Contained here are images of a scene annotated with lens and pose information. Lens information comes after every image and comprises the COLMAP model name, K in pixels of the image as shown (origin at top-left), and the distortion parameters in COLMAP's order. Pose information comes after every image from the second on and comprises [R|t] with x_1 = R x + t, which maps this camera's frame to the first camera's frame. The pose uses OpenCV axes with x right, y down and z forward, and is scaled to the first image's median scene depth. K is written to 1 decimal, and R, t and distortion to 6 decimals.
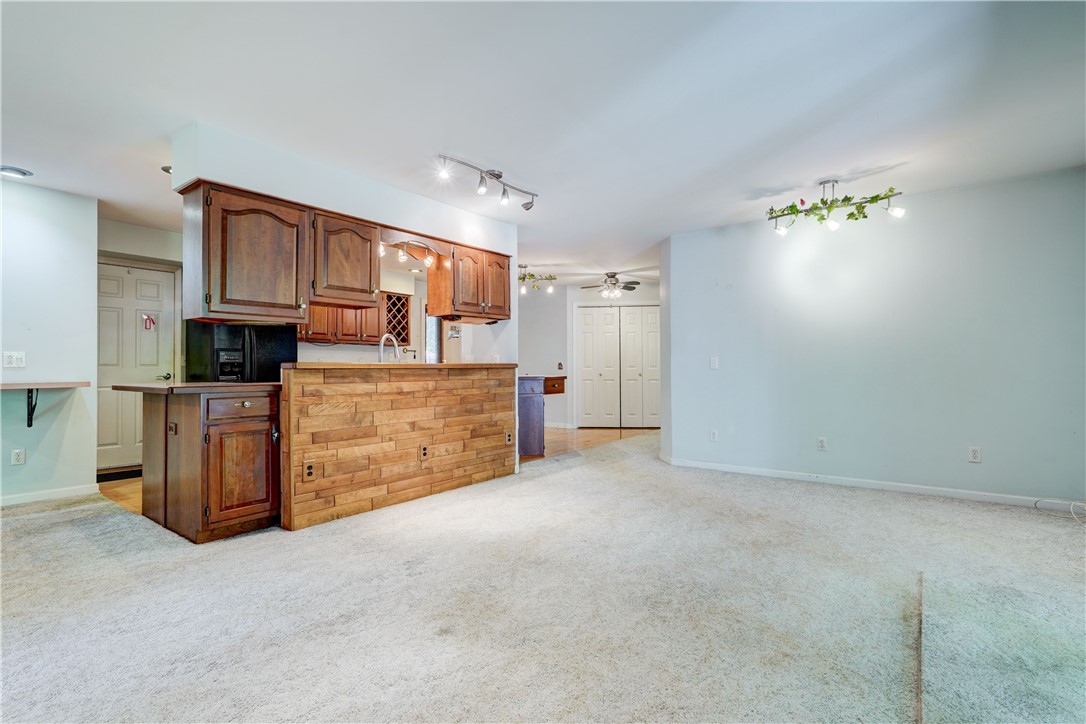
lens RADIAL K [[499.8, 0, 538.2], [0, 499.8, 363.3], [0, 0, 1]] dist [-0.015294, 0.010518]
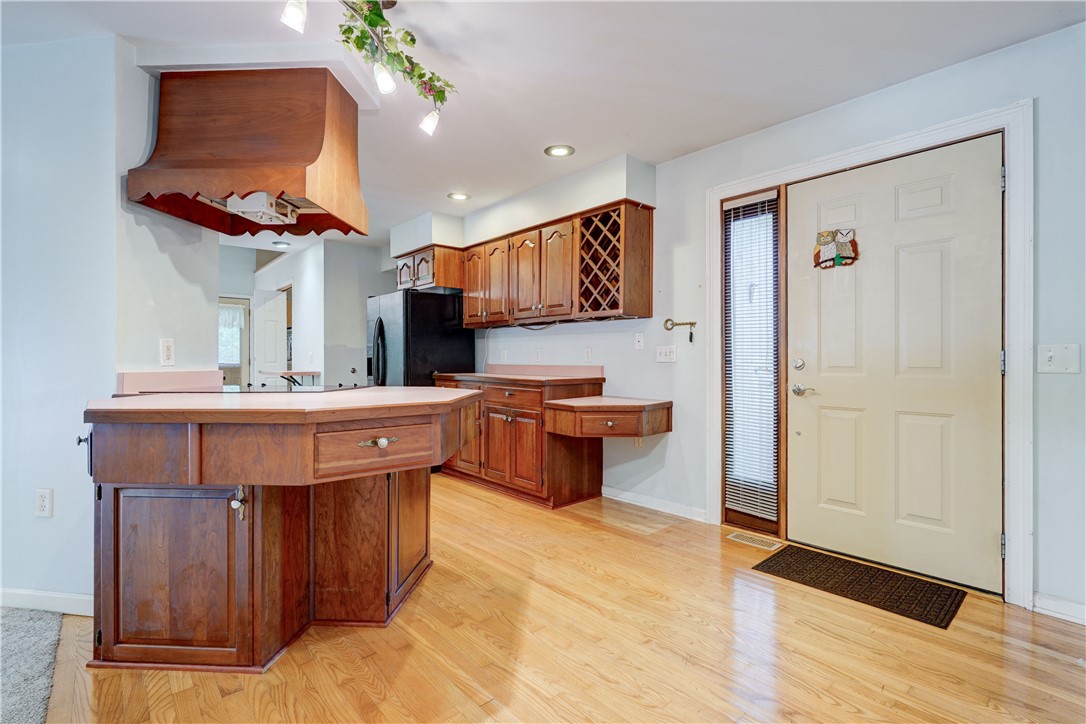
lens RADIAL K [[488.4, 0, 580.2], [0, 488.4, 359.3], [0, 0, 1]] dist [-0.013347, 0.000509]
pose [[-0.146361, 0.001155, -0.989231, 0.362155], [0.011889, 0.999929, -0.000591, 0.009592], [0.989160, -0.011848, -0.146364, 2.067927]]
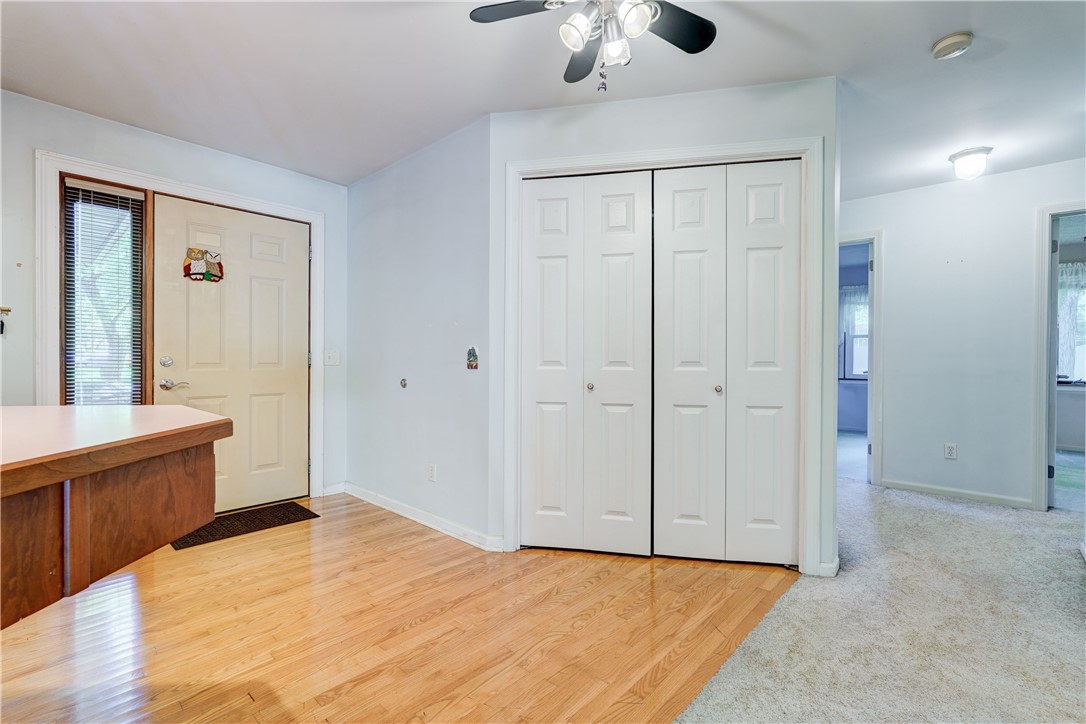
lens RADIAL K [[487.1, 0, 526.0], [0, 487.1, 359.6], [0, 0, 1]] dist [-0.000389, 0.000185]
pose [[0.994627, 0.007797, -0.103226, 0.261731], [-0.006583, 0.999905, 0.012090, 0.004034], [0.103311, -0.011346, 0.994584, 1.541585]]
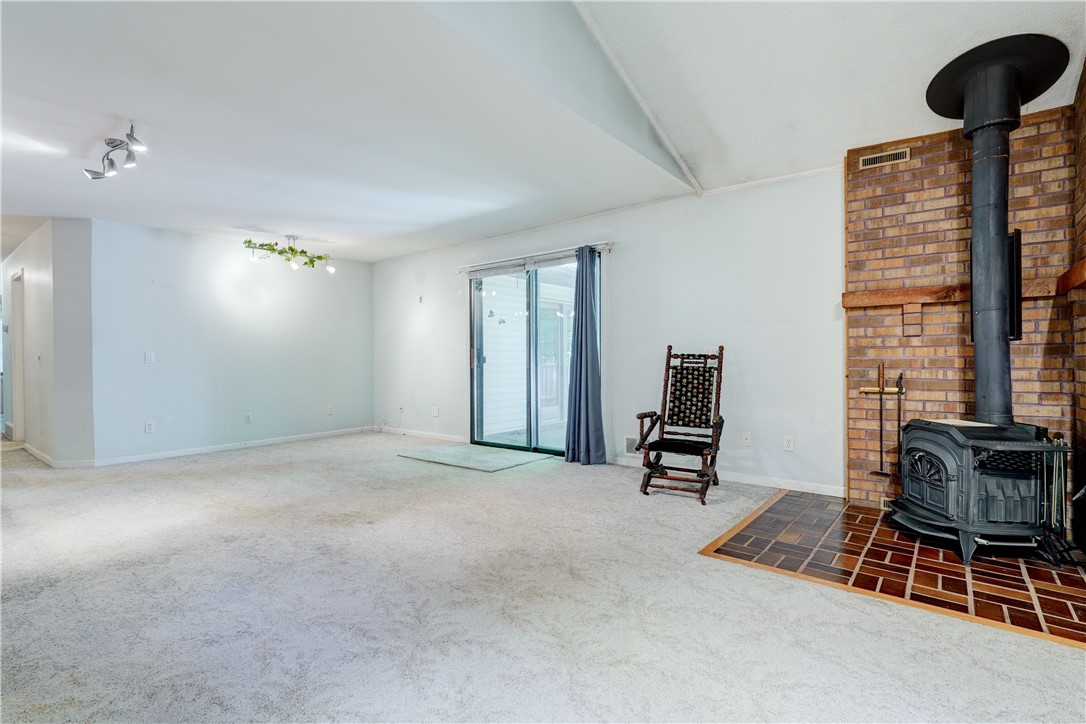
lens RADIAL K [[510.9, 0, 549.7], [0, 510.9, 361.8], [0, 0, 1]] dist [-0.008692, 0.001058]
pose [[0.015571, -0.001116, 0.999878, -0.916233], [-0.003206, 0.999994, 0.001166, 0.007117], [-0.999874, -0.003224, 0.015567, 0.198576]]
